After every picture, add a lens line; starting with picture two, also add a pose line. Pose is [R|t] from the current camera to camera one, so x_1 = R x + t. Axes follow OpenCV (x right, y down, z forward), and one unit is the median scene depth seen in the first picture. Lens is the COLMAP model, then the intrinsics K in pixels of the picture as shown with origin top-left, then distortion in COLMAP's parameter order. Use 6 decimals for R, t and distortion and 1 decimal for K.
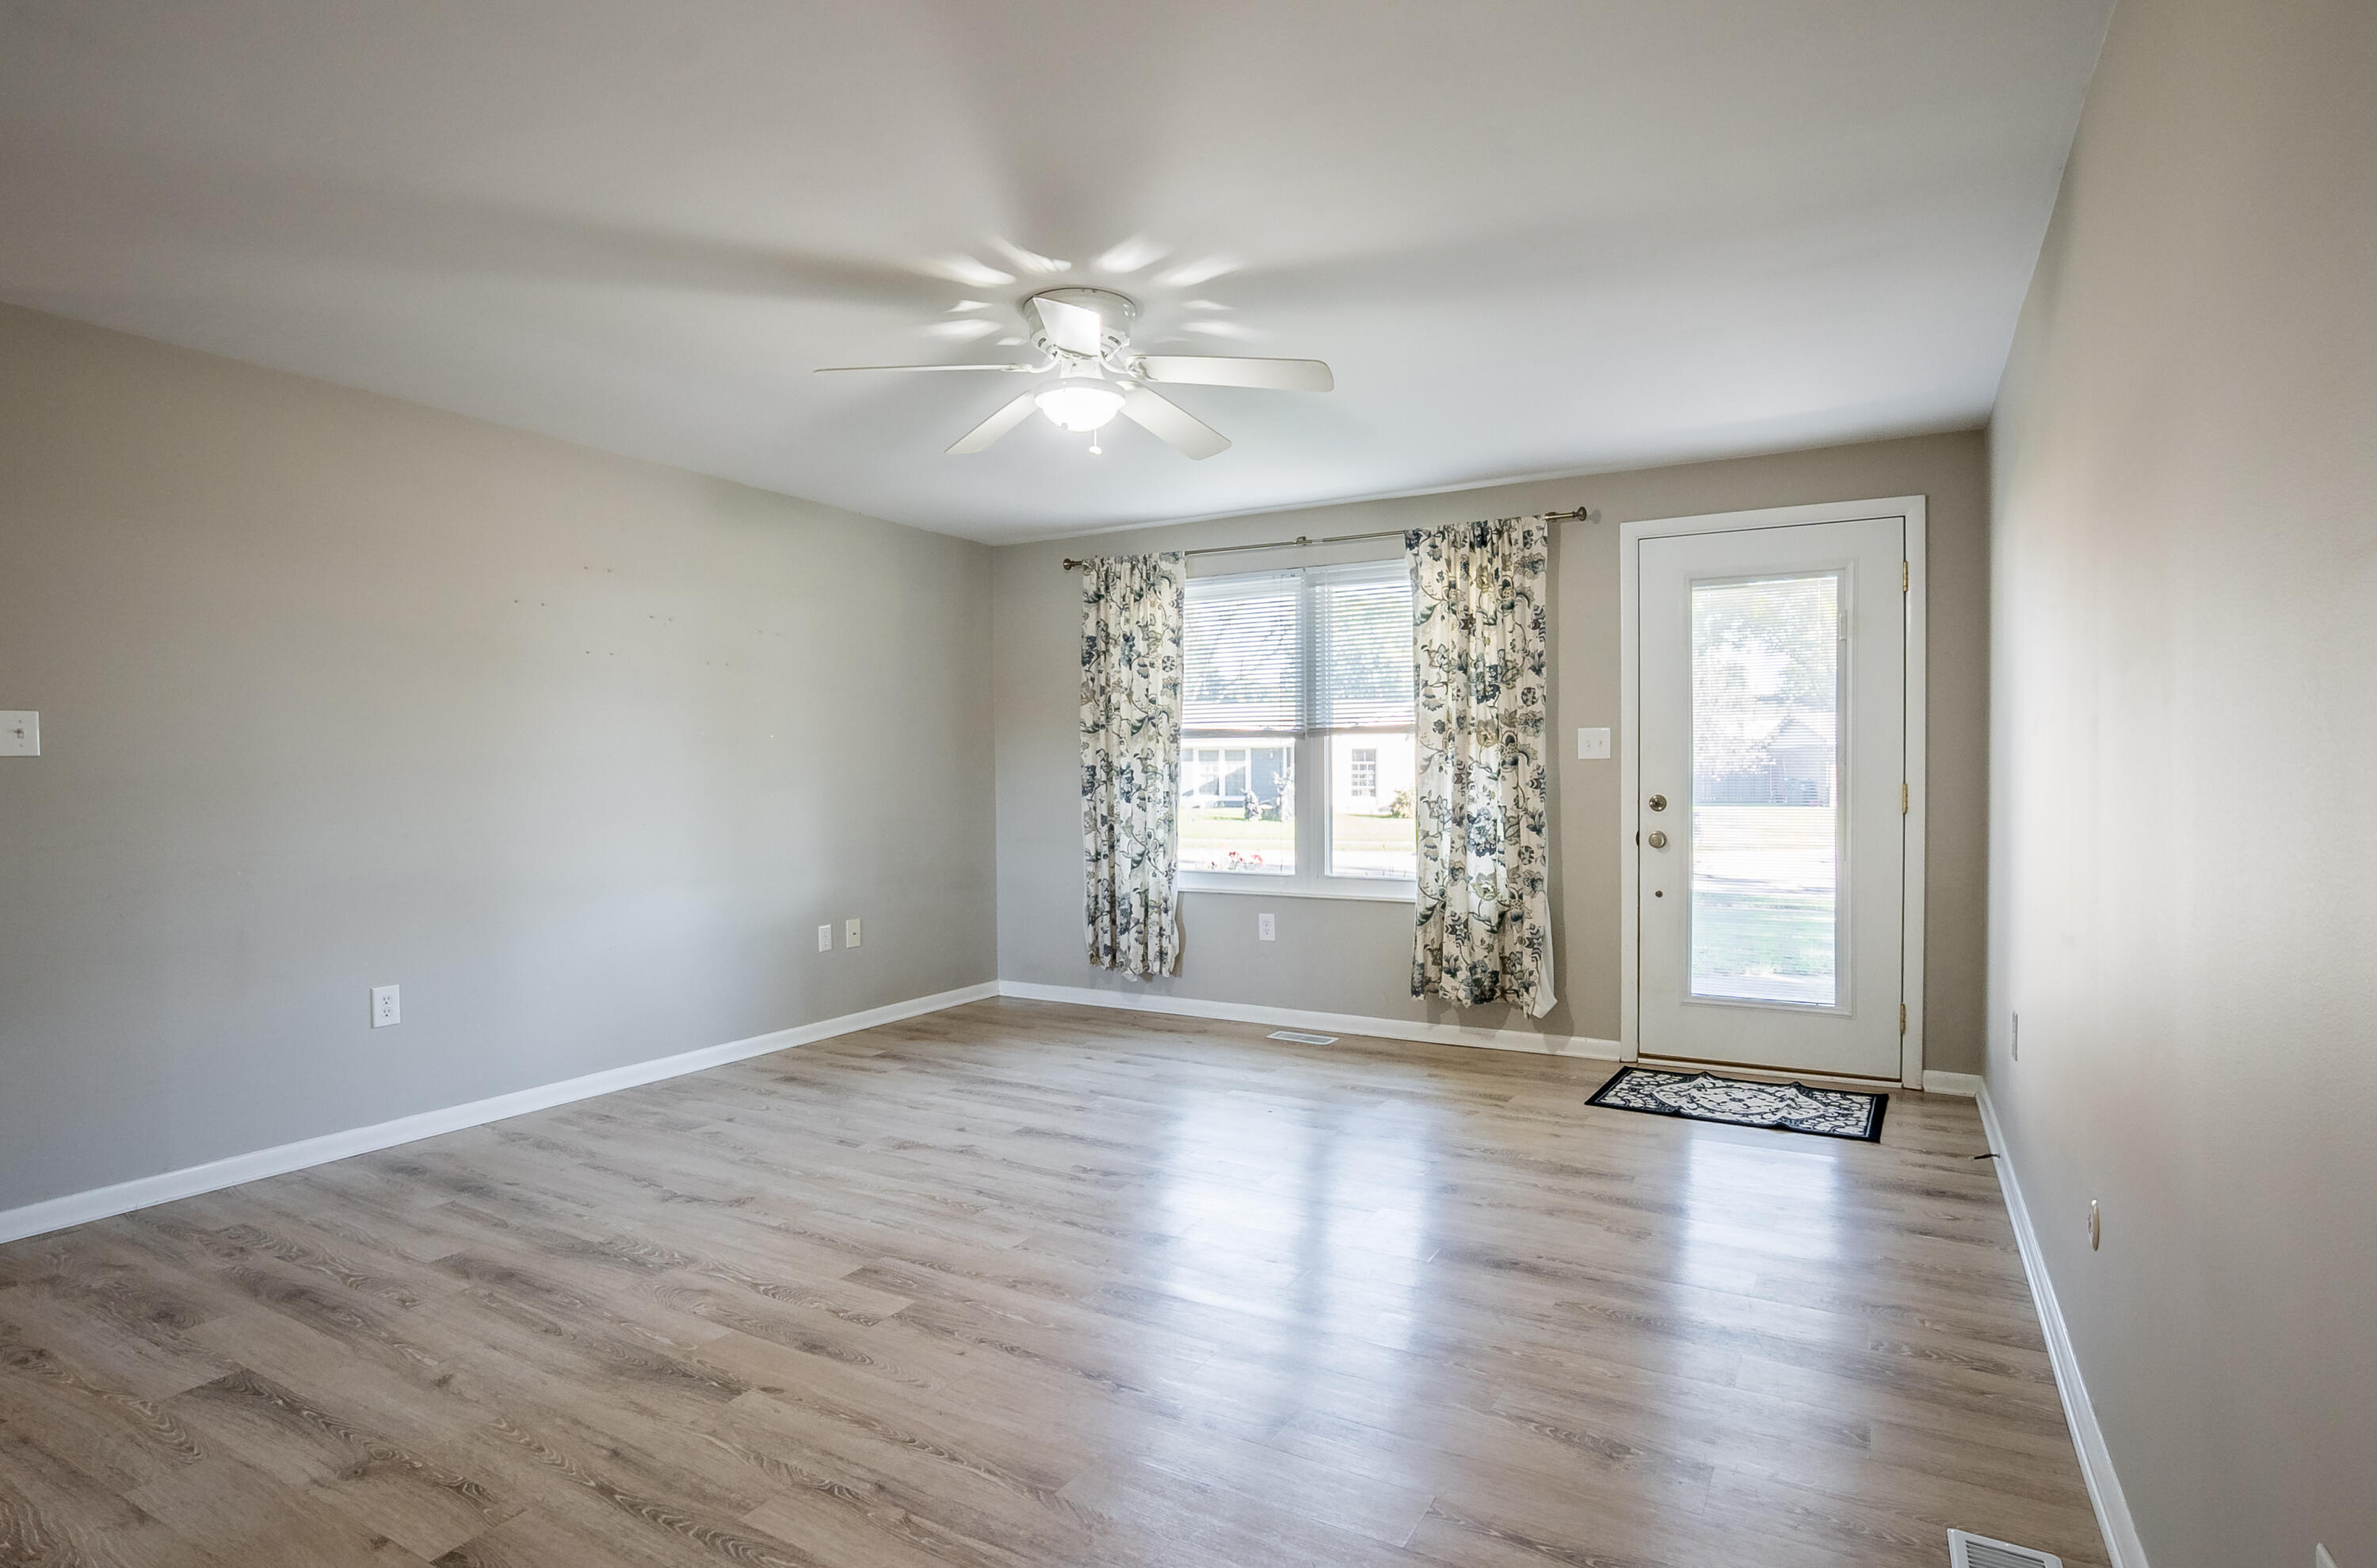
lens RADIAL K [[1222.7, 0, 1189.0], [0, 1222.7, 783.3], [0, 0, 1]] dist [-0.019728, -0.000031]
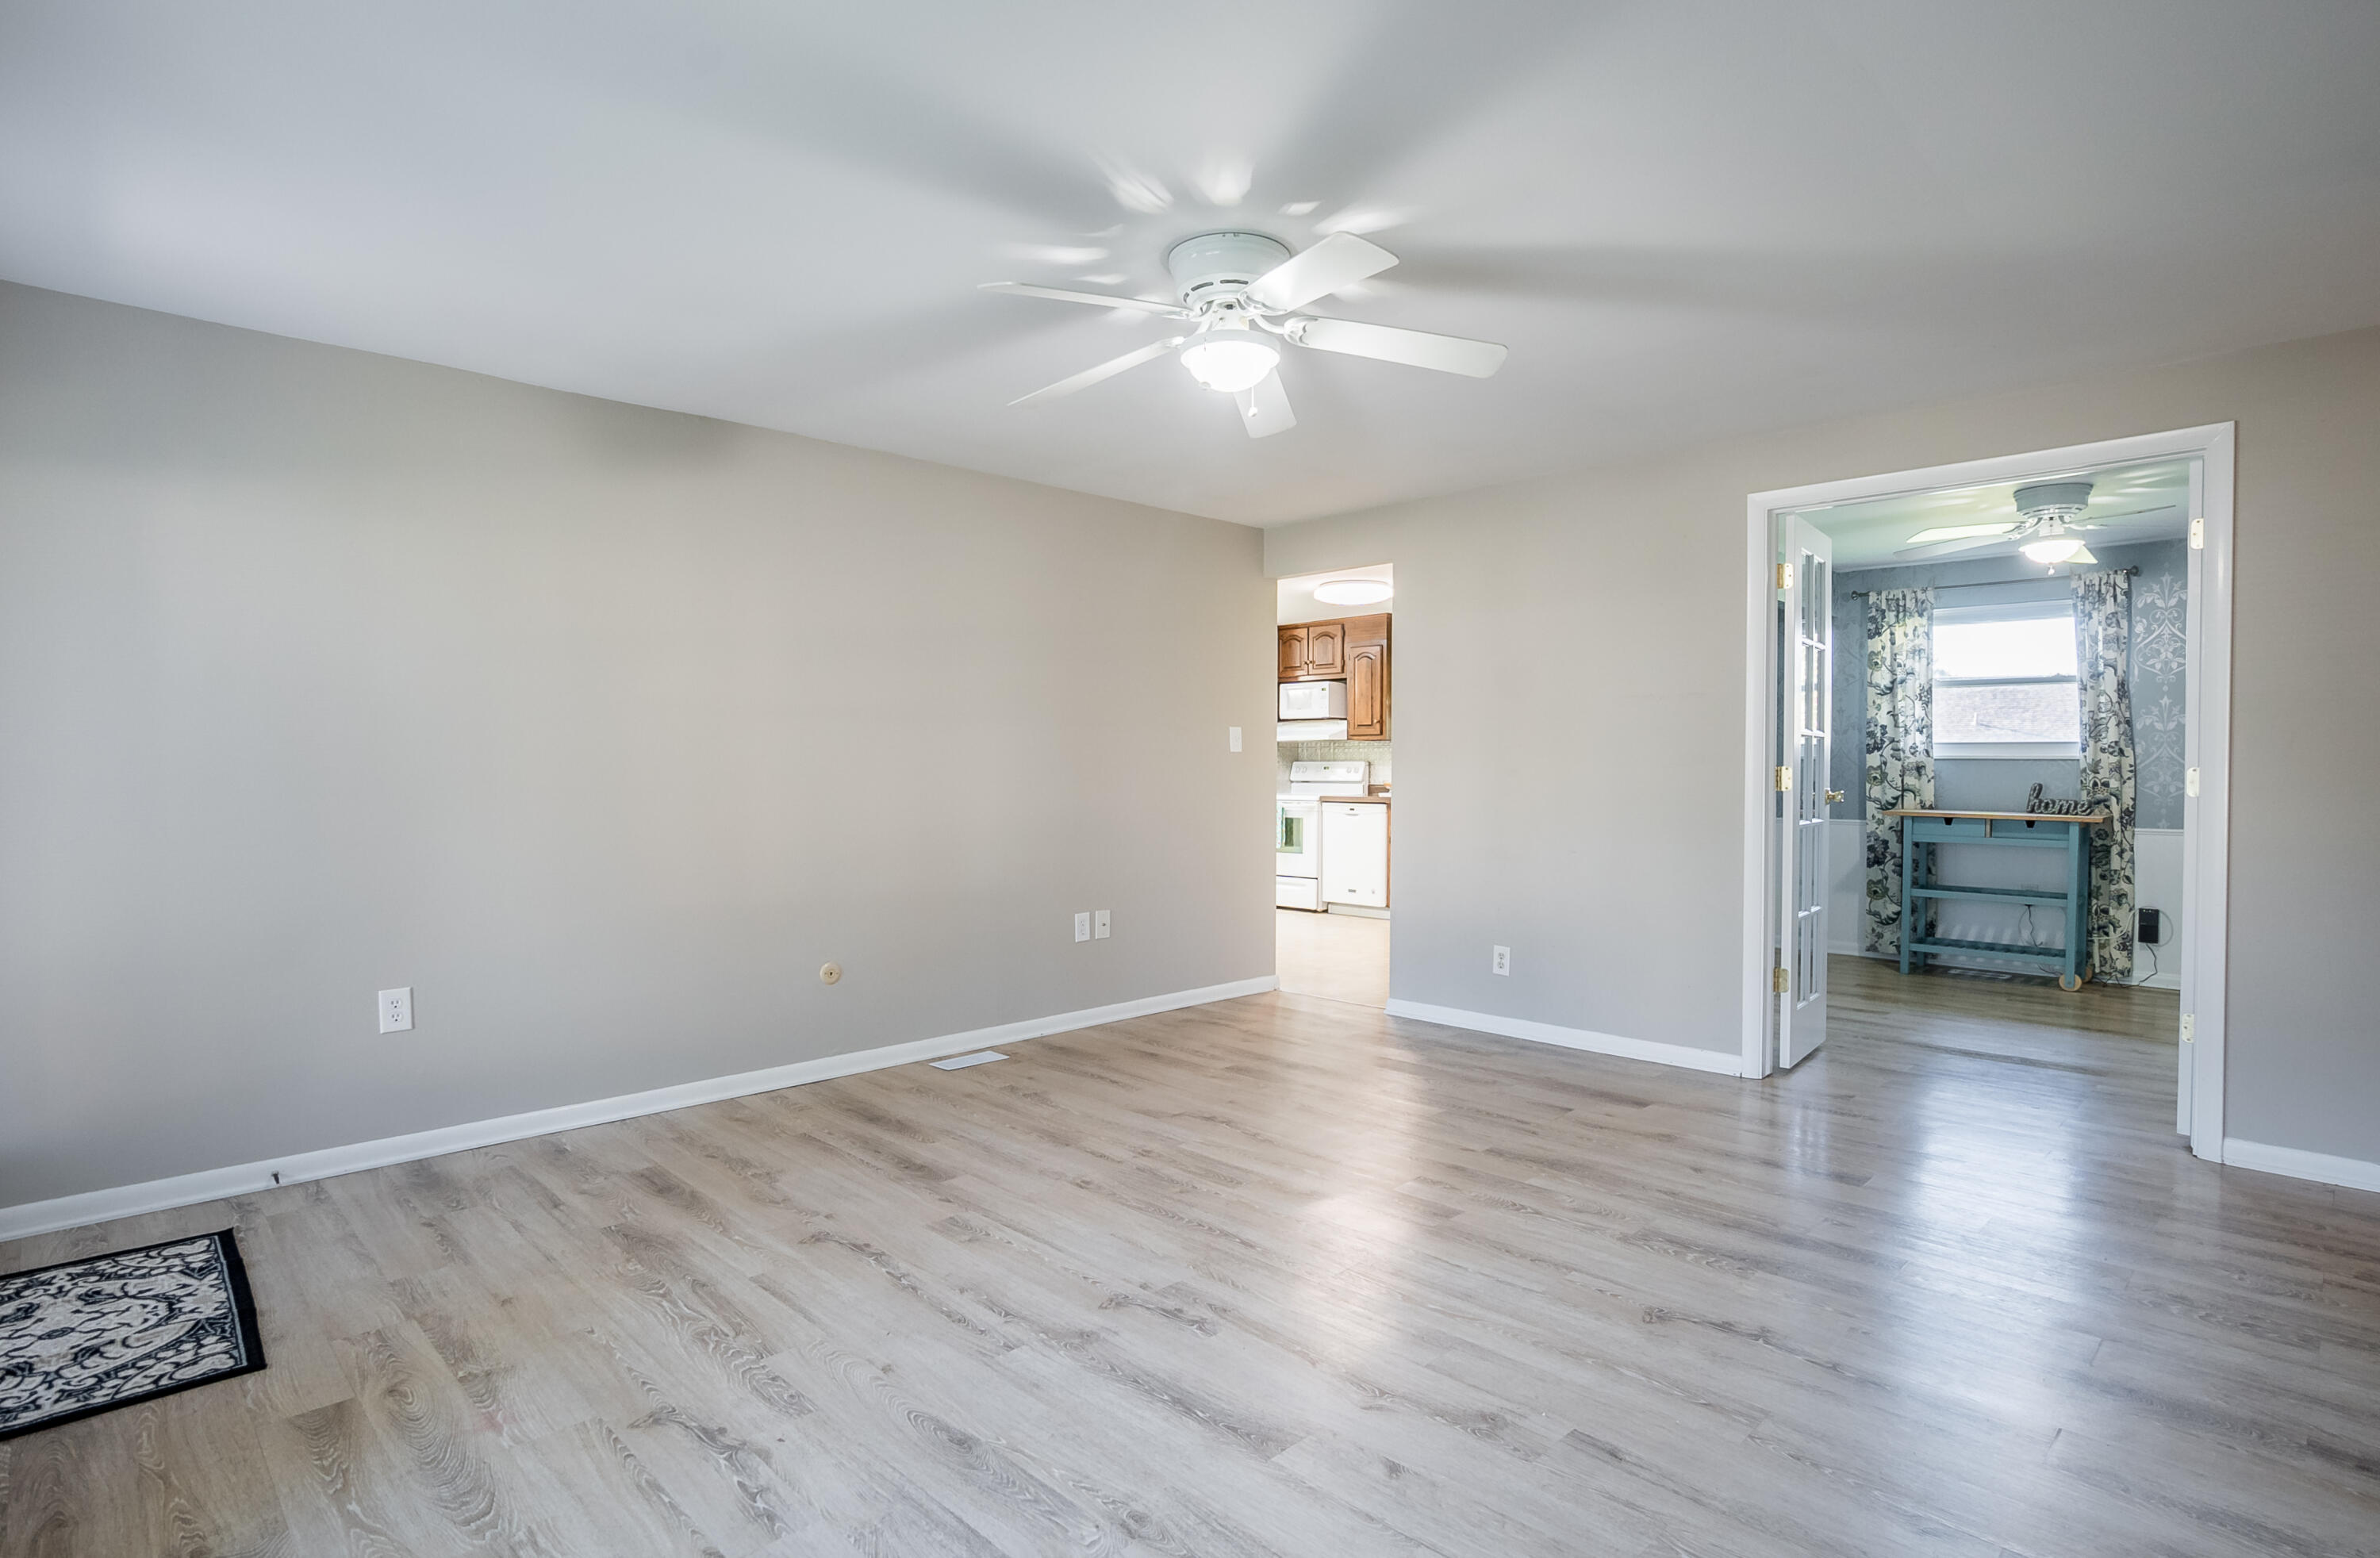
lens RADIAL K [[1209.8, 0, 1185.5], [0, 1209.8, 778.2], [0, 0, 1]] dist [-0.000016, 0.000094]
pose [[-0.961972, 0.002714, 0.273135, -0.273134], [0.007650, 0.999826, 0.017009, -0.012484], [-0.273041, 0.018451, -0.961825, 1.695666]]
